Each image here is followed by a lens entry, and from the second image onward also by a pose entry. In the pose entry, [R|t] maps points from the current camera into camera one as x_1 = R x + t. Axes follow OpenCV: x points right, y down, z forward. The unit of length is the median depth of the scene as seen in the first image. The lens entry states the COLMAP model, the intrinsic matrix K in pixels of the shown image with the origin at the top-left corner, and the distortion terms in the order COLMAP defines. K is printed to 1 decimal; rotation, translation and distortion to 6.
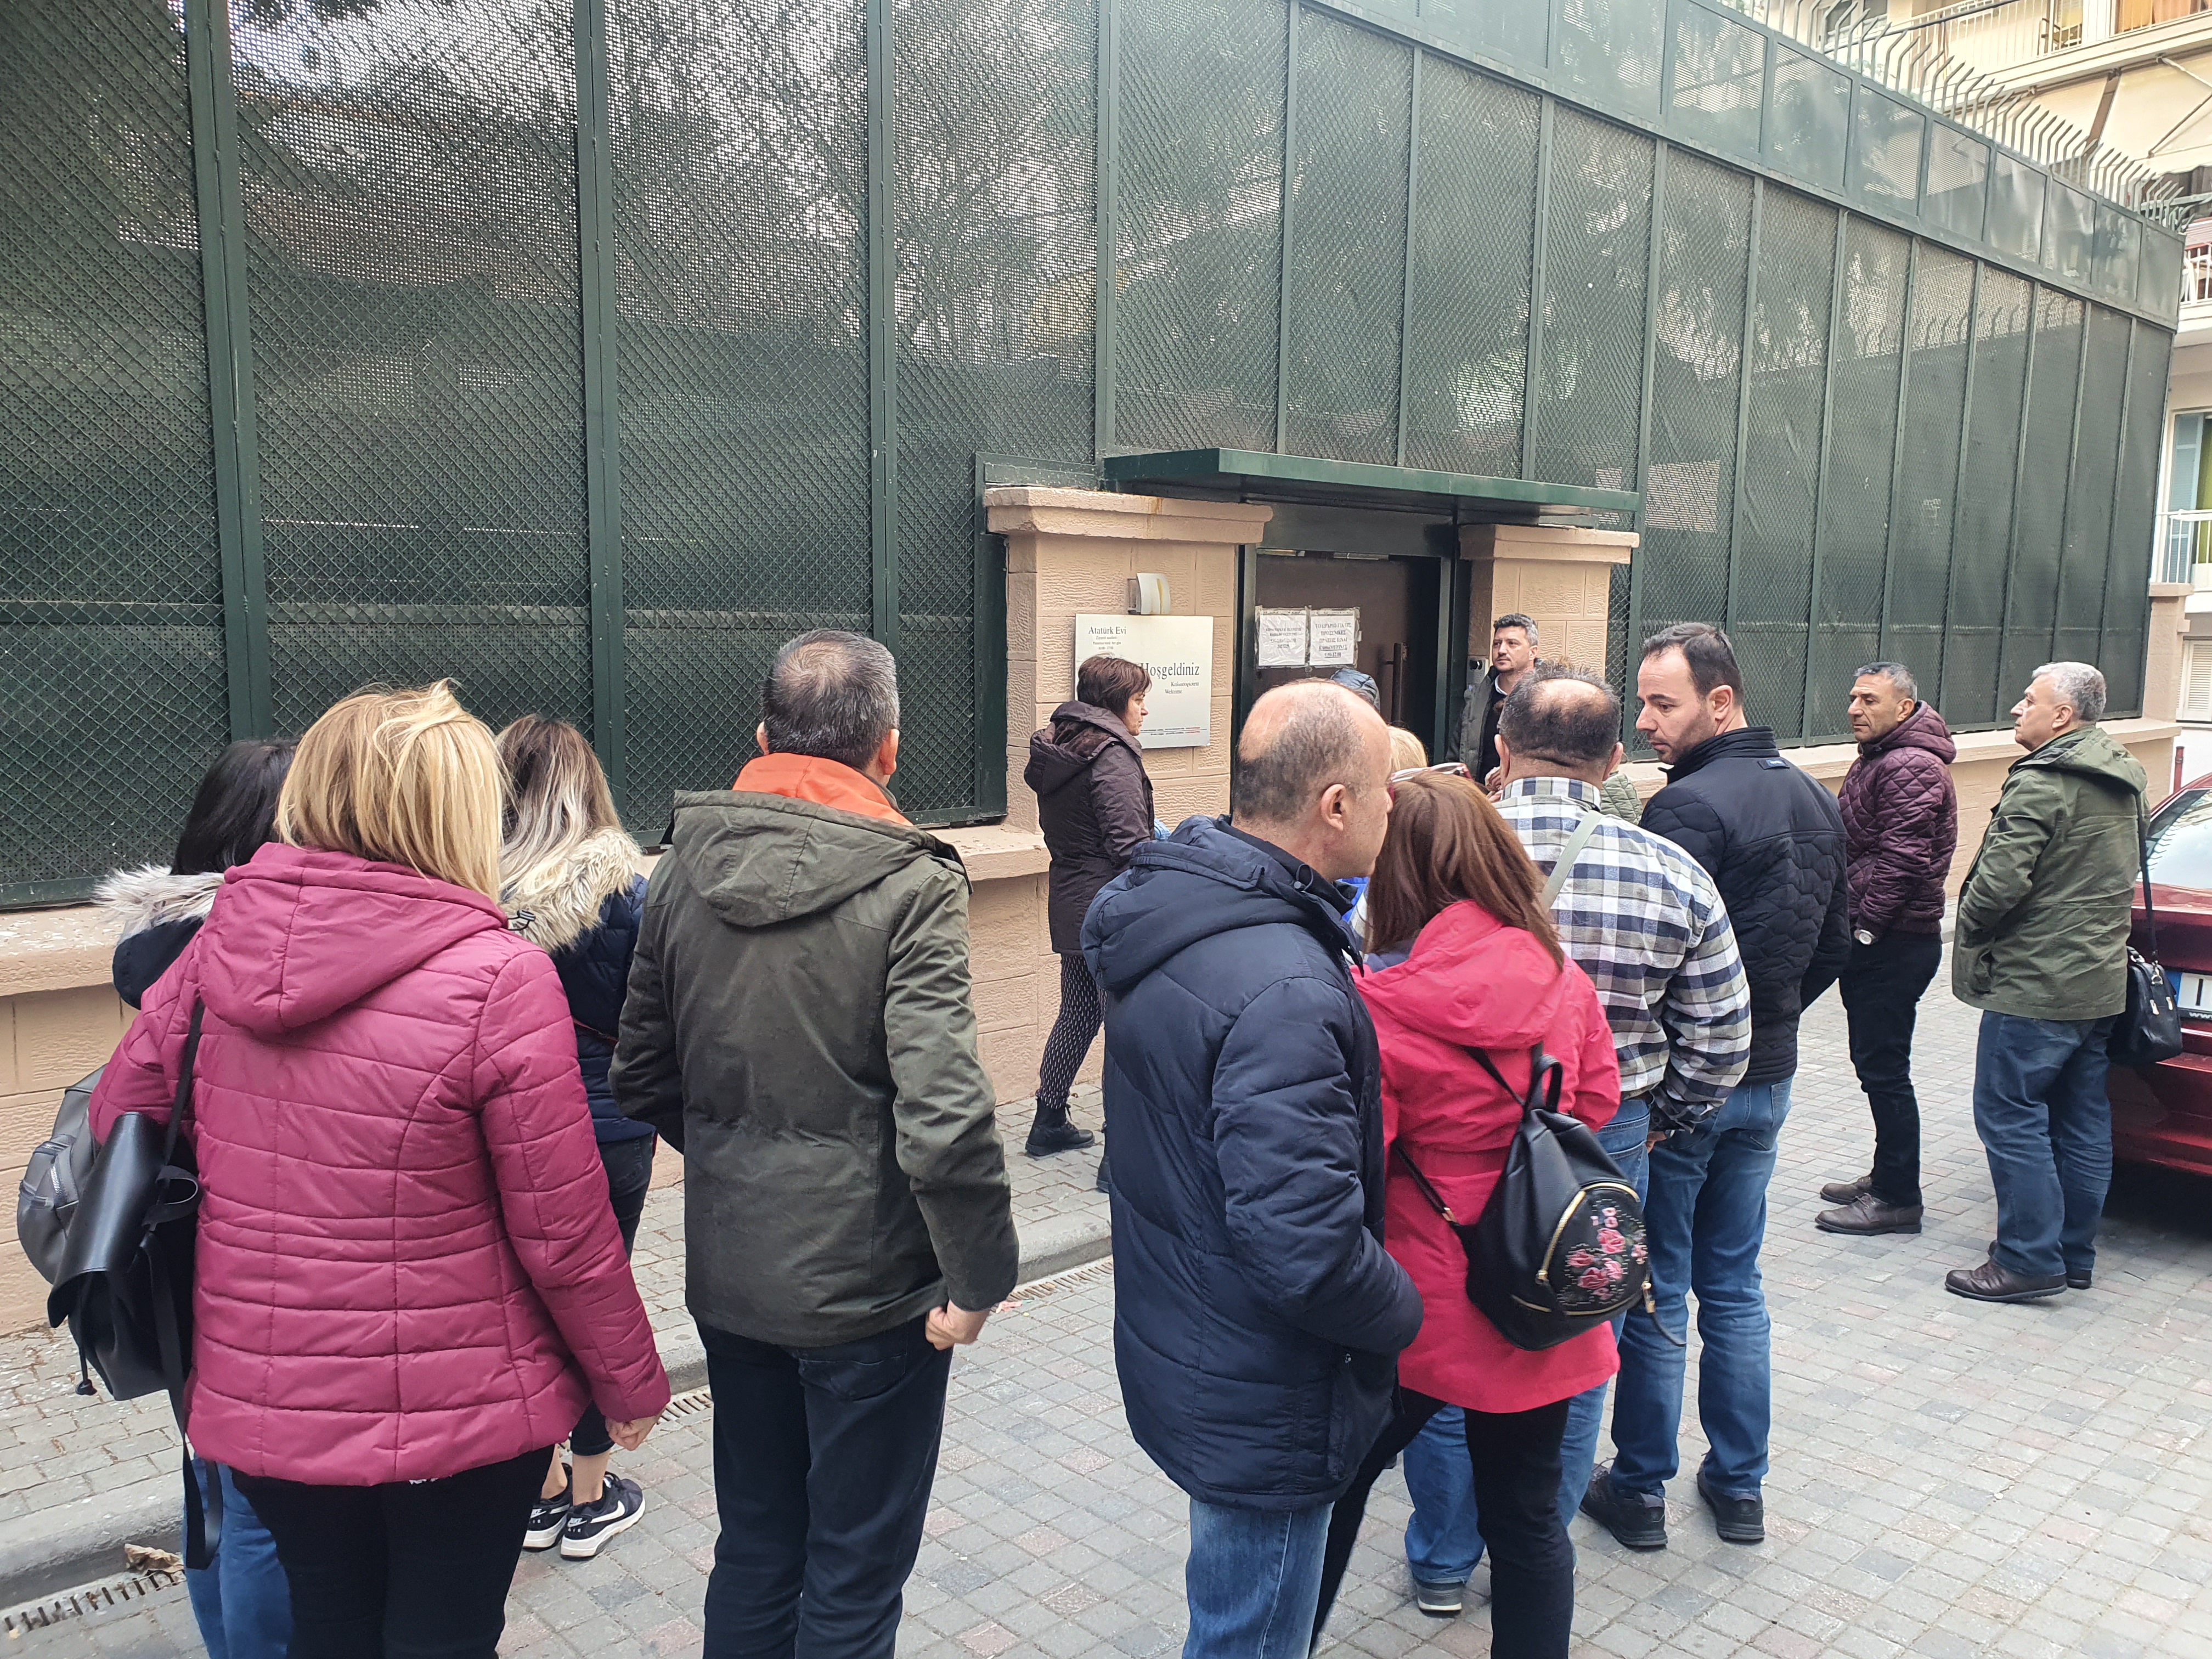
lens RADIAL K [[1668.2, 0, 1105.5], [0, 1668.2, 823.8], [0, 0, 1]] dist [-0.031374, 0.007763]
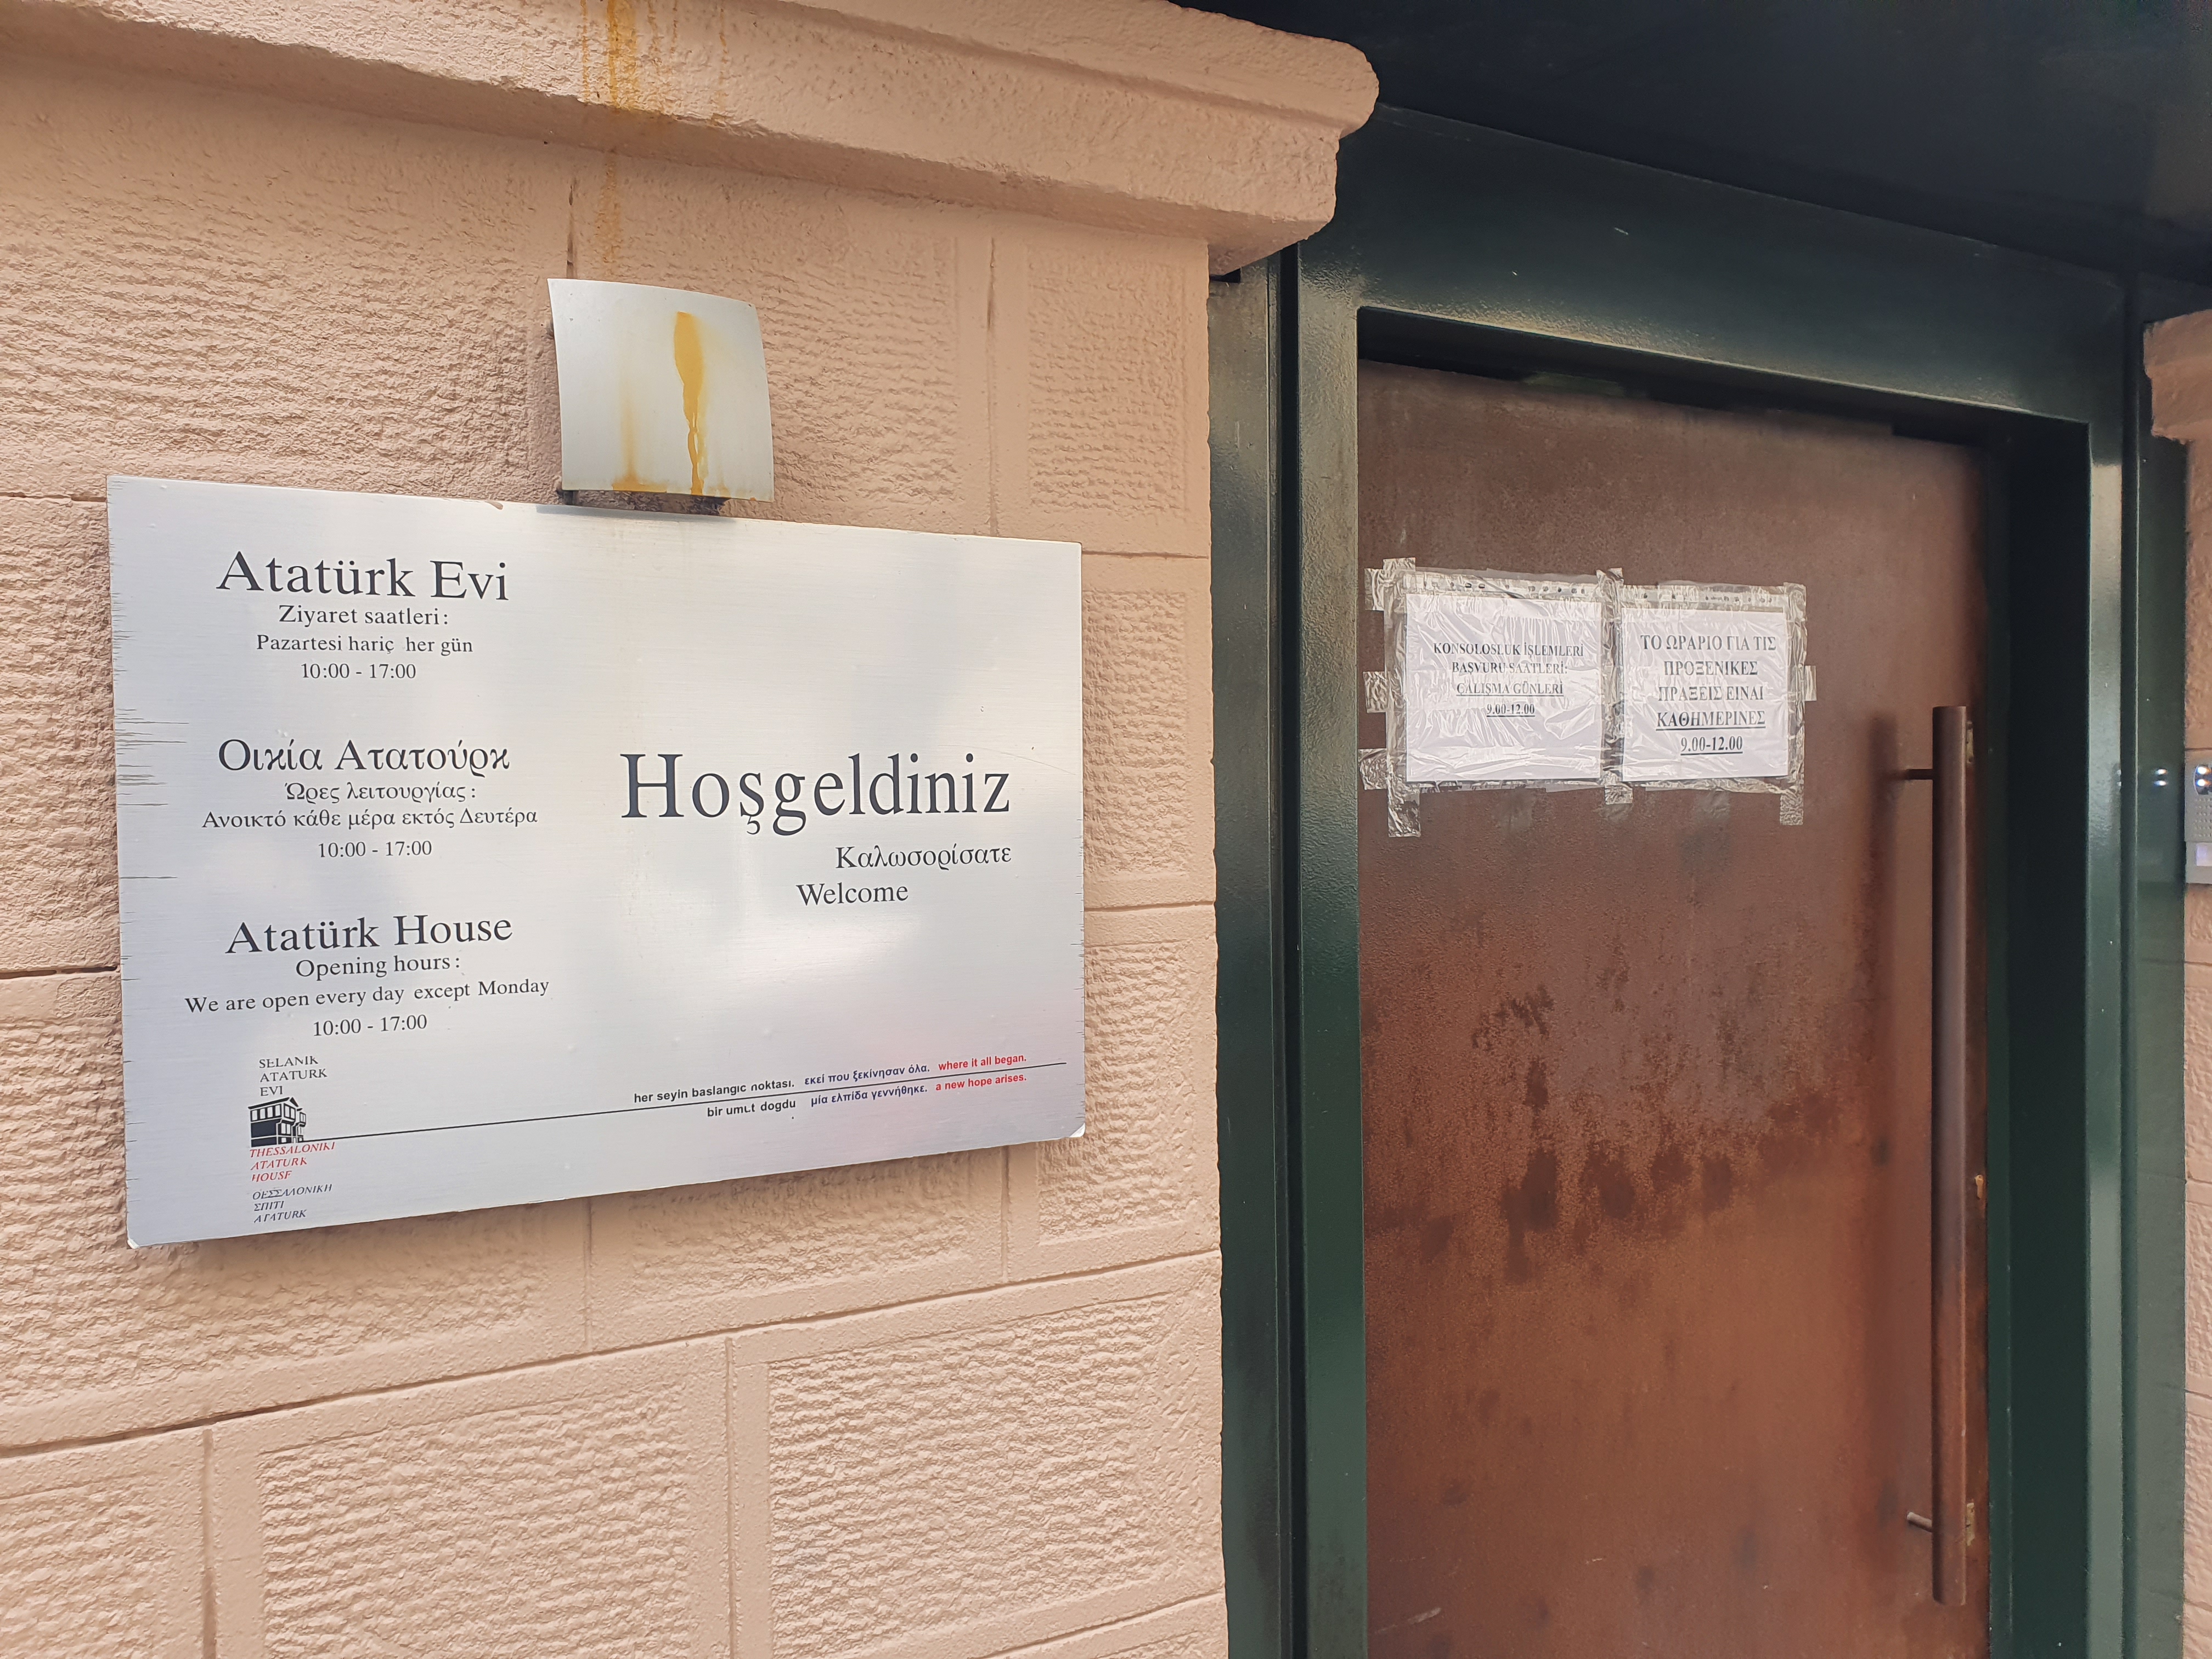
lens RADIAL K [[1668.2, 0, 1109.2], [0, 1668.2, 827.8], [0, 0, 1]] dist [-0.031374, 0.007763]
pose [[0.969910, -0.017897, -0.242806, 0.109788], [-0.007247, 0.994730, -0.102269, -0.060219], [0.243356, 0.100951, 0.964669, 0.732487]]
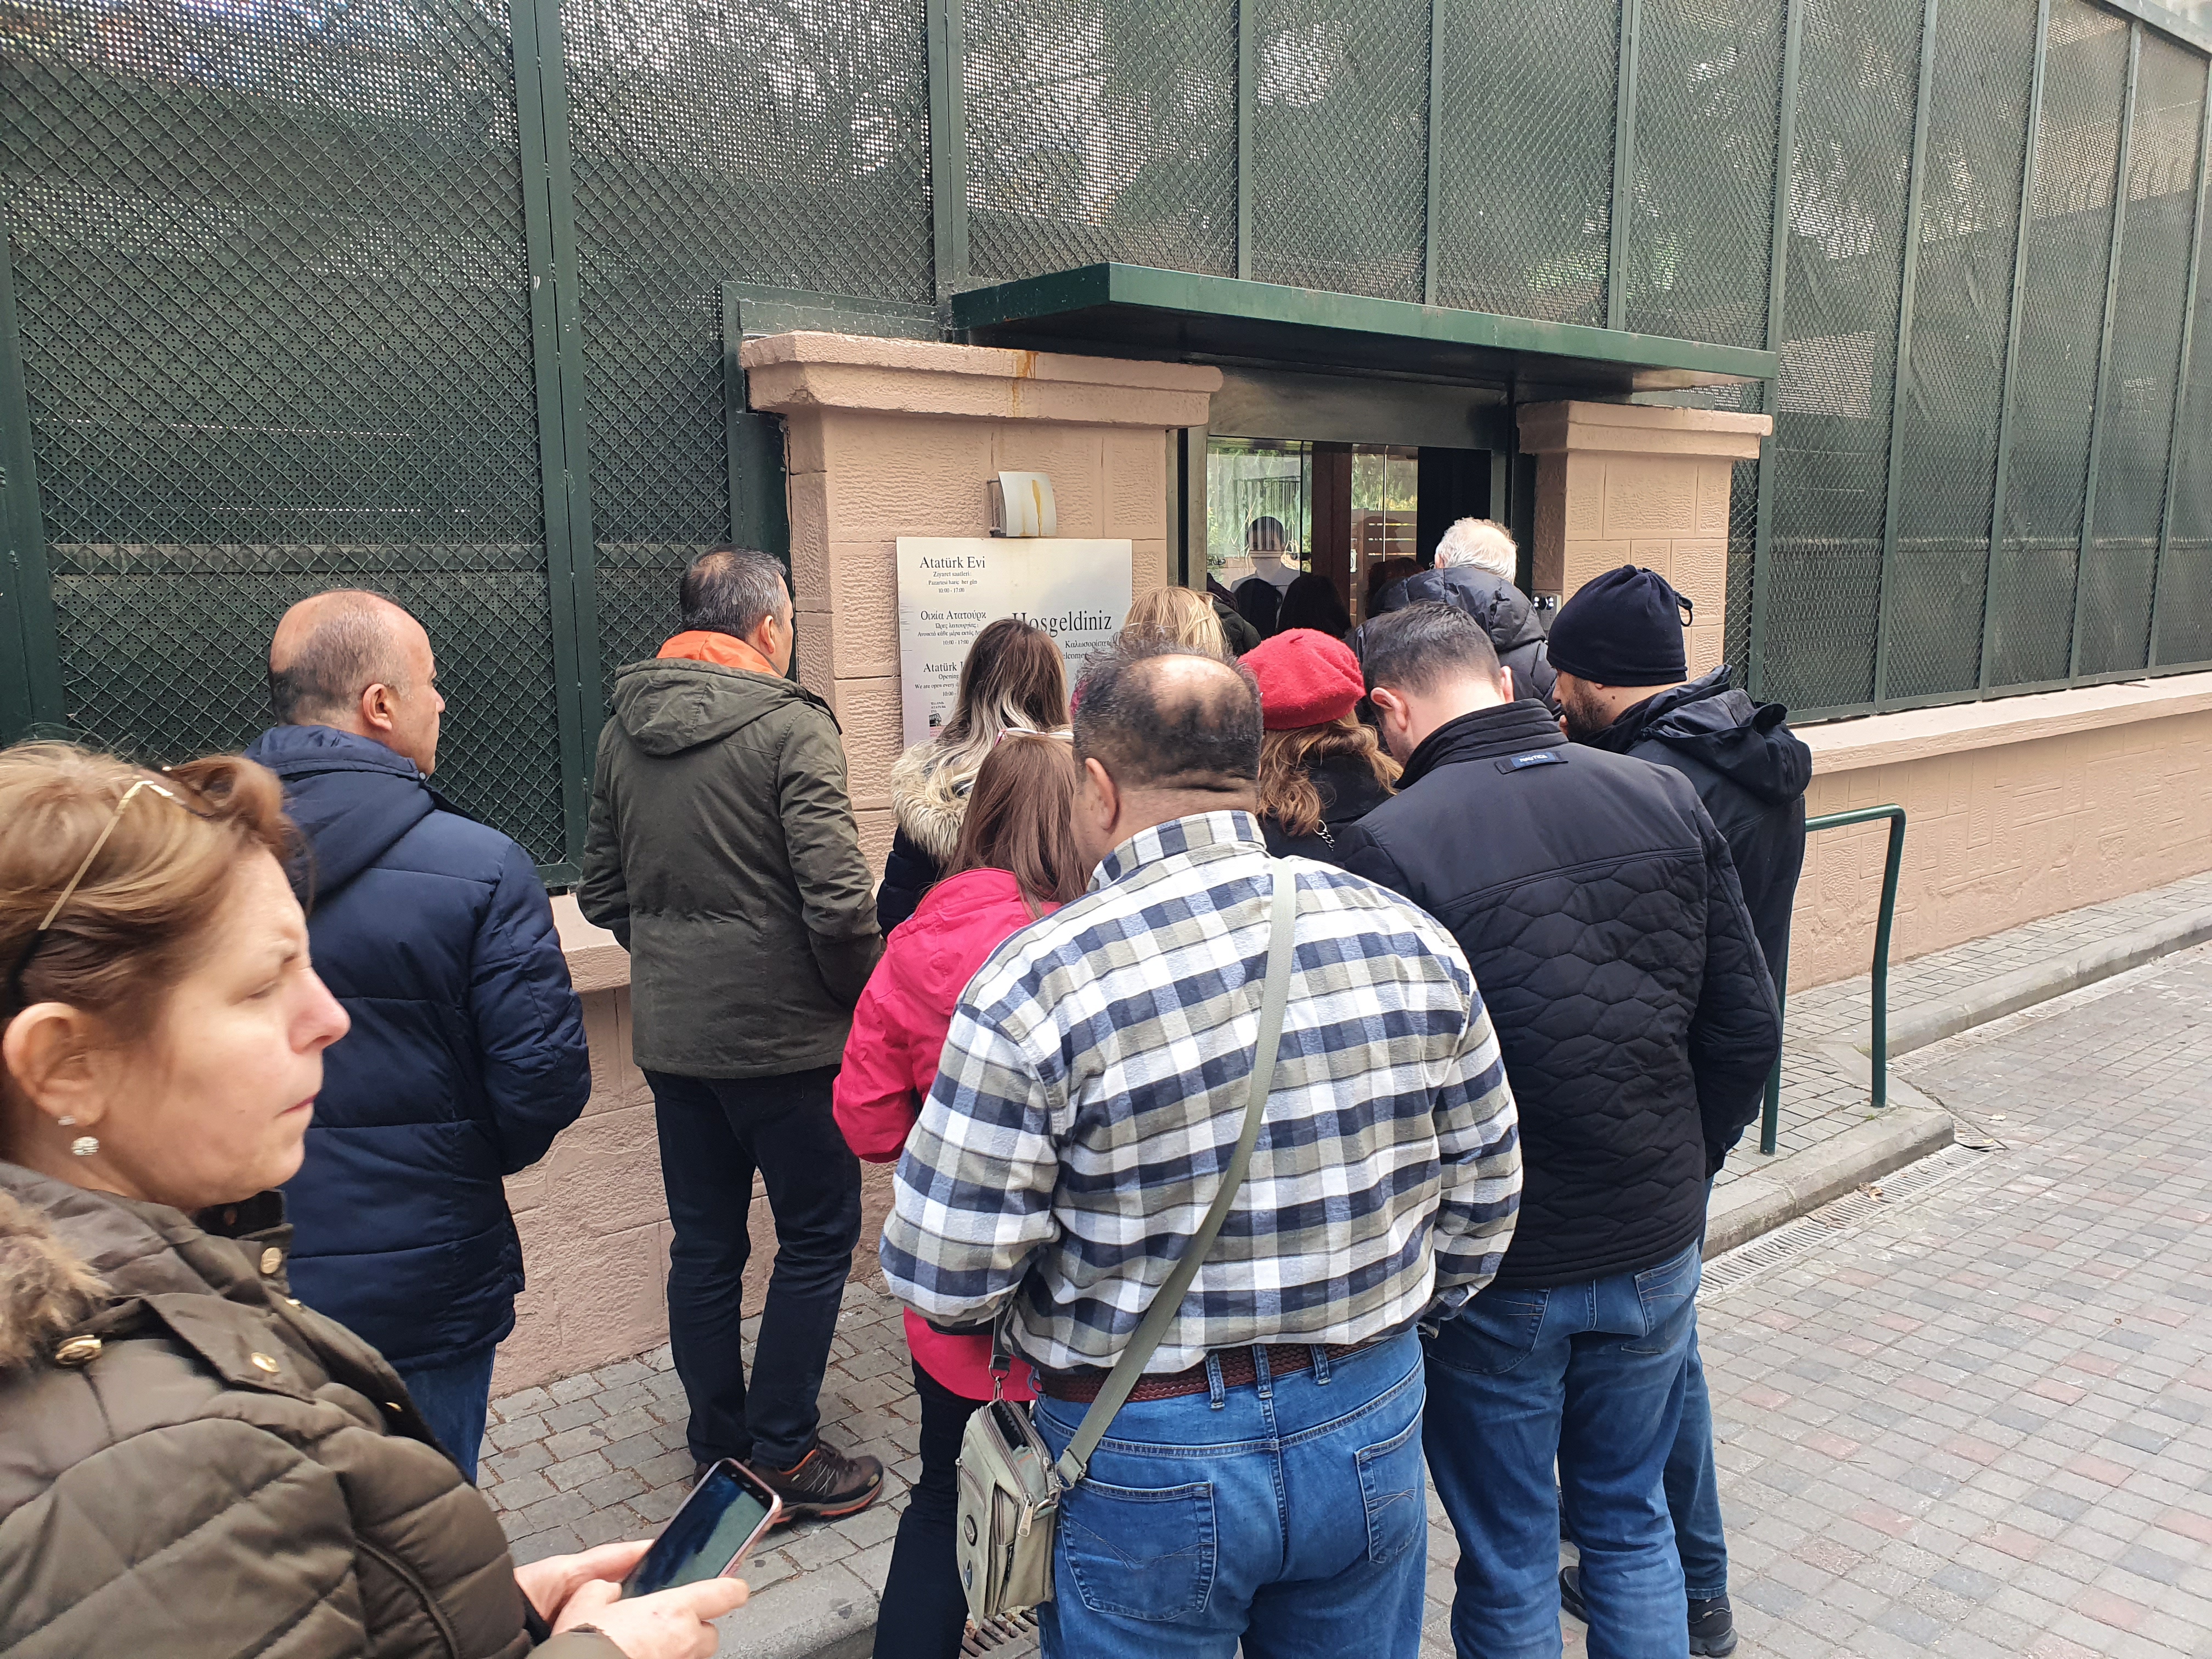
lens RADIAL K [[1668.2, 0, 1103.9], [0, 1668.2, 847.9], [0, 0, 1]] dist [-0.031374, 0.007763]
pose [[0.998438, -0.016125, -0.053486, 0.079785], [0.018492, 0.998858, 0.044061, -0.028672], [0.052715, -0.044981, 0.997596, 0.310337]]
